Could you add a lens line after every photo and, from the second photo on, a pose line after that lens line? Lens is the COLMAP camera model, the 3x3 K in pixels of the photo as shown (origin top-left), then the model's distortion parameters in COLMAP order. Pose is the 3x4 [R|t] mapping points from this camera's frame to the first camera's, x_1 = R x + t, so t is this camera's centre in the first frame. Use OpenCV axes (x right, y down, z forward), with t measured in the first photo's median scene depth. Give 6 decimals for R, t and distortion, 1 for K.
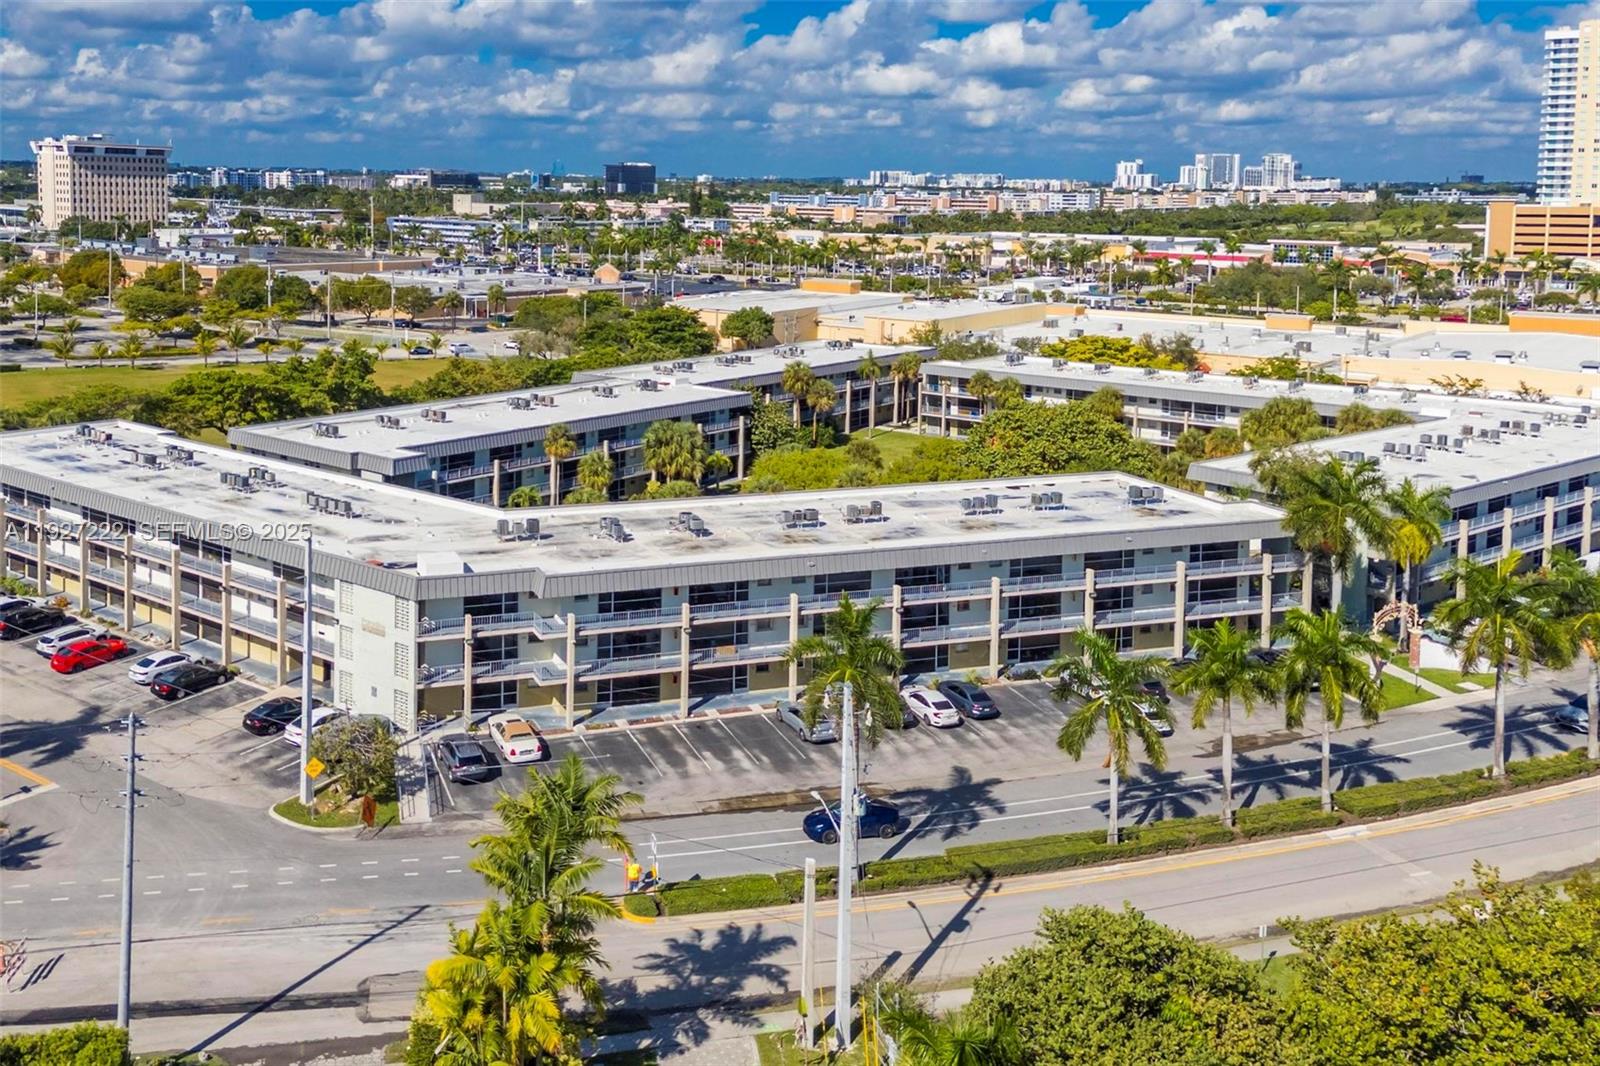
lens RADIAL K [[1454.6, 0, 641.9], [0, 1454.6, 502.2], [0, 0, 1]] dist [0.112810, -0.074639]
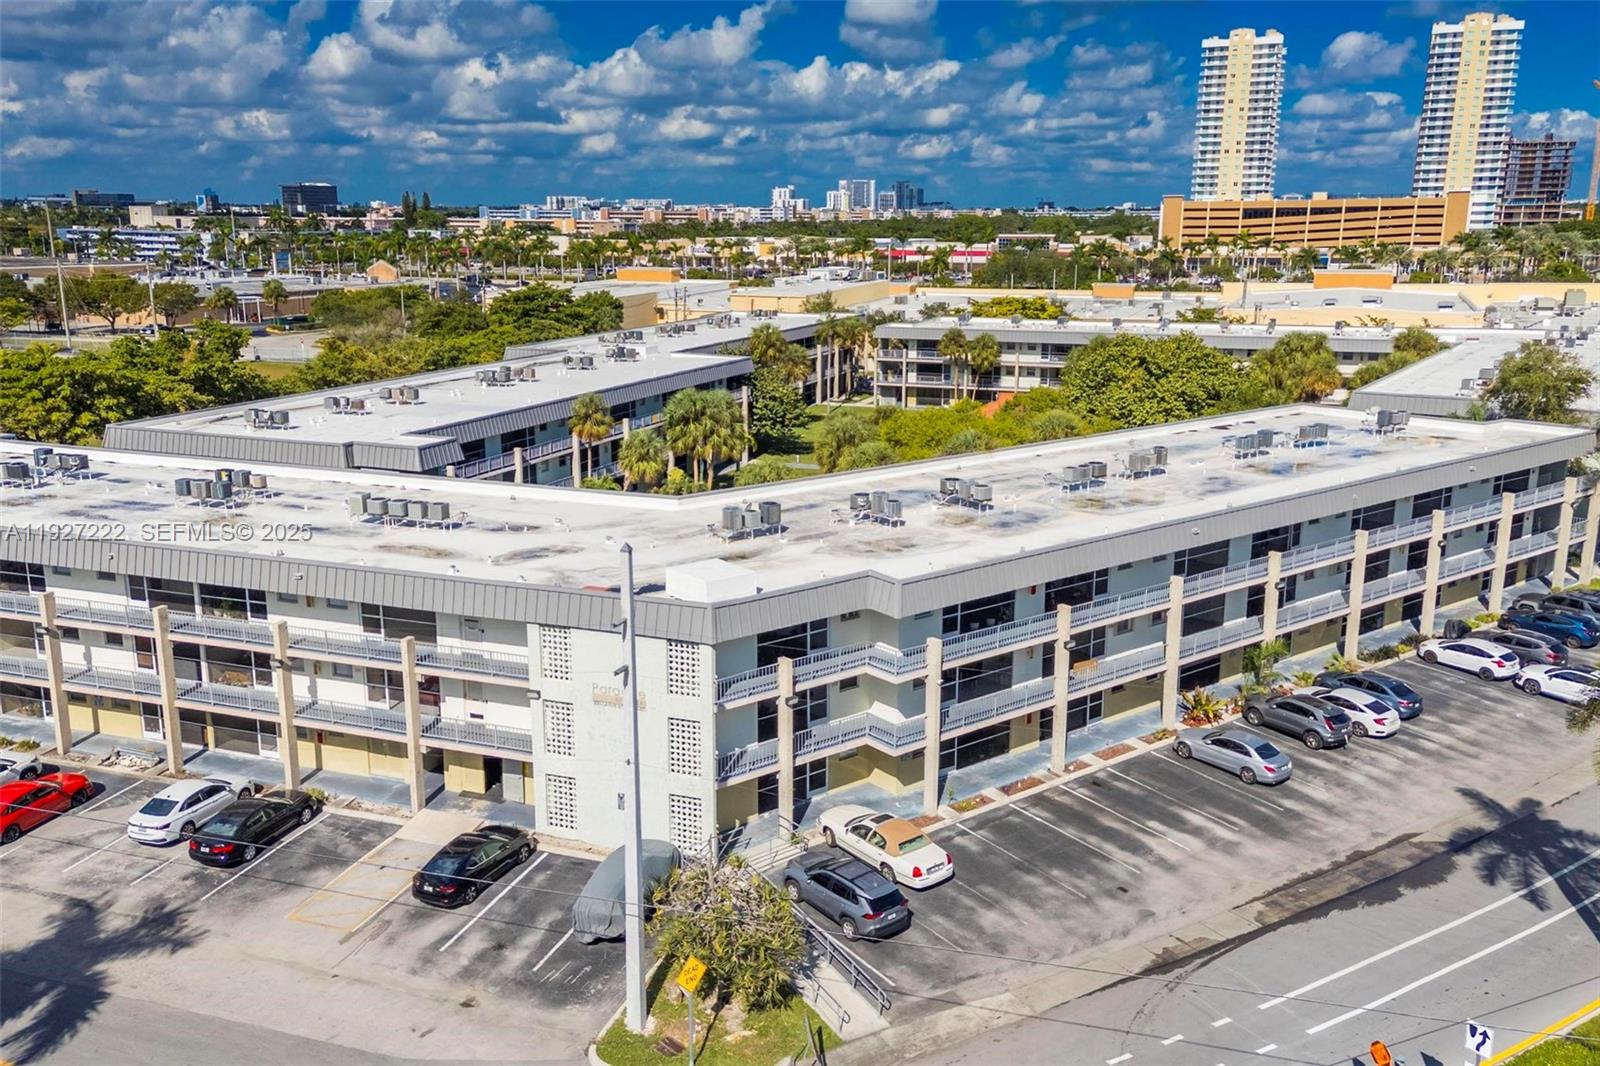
lens RADIAL K [[1401.9, 0, 794.4], [0, 1401.9, 537.3], [0, 0, 1]] dist [0.091105, 0.000296]
pose [[0.948628, -0.088515, 0.303759, -0.160678], [0.084280, 0.996075, 0.027054, 0.007348], [-0.304962, -0.000063, 0.952365, 0.248641]]
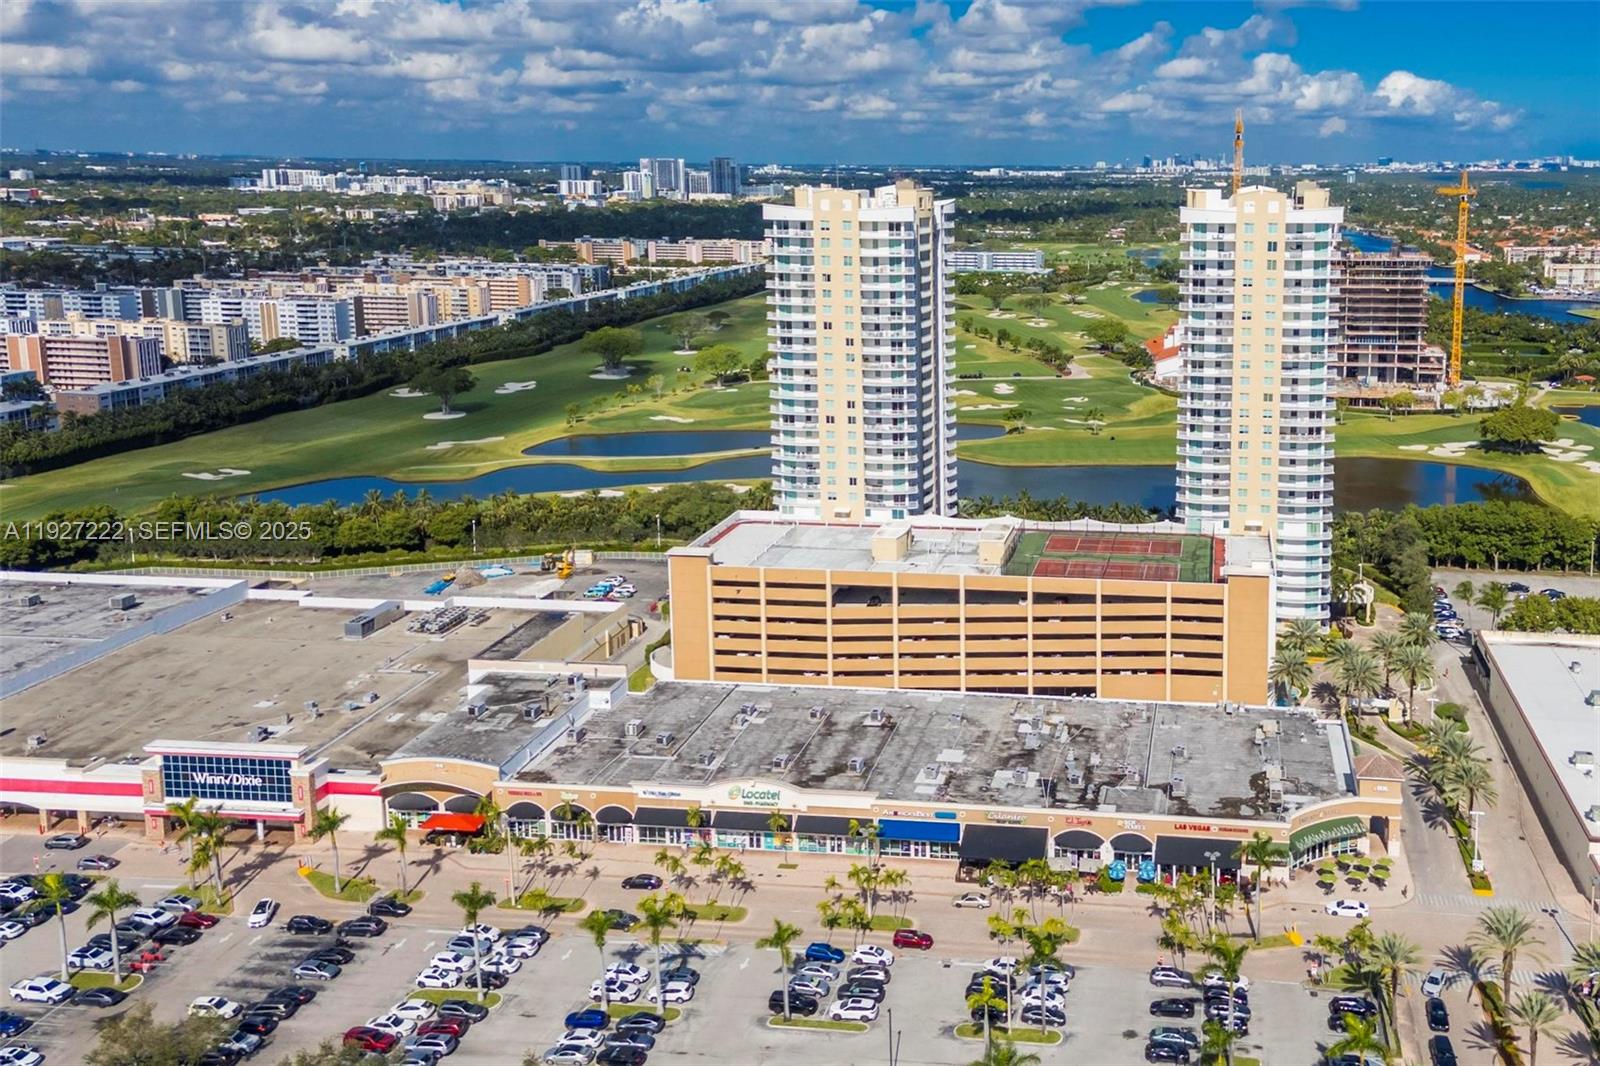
lens RADIAL K [[1595.3, 0, 985.3], [0, 1595.3, 433.9], [0, 0, 1]] dist [0.132667, 0.000495]
pose [[0.852797, -0.097876, 0.512988, 1.425308], [0.126878, 0.991681, -0.021715, -0.812478], [-0.506595, 0.083606, 0.858121, 1.738309]]
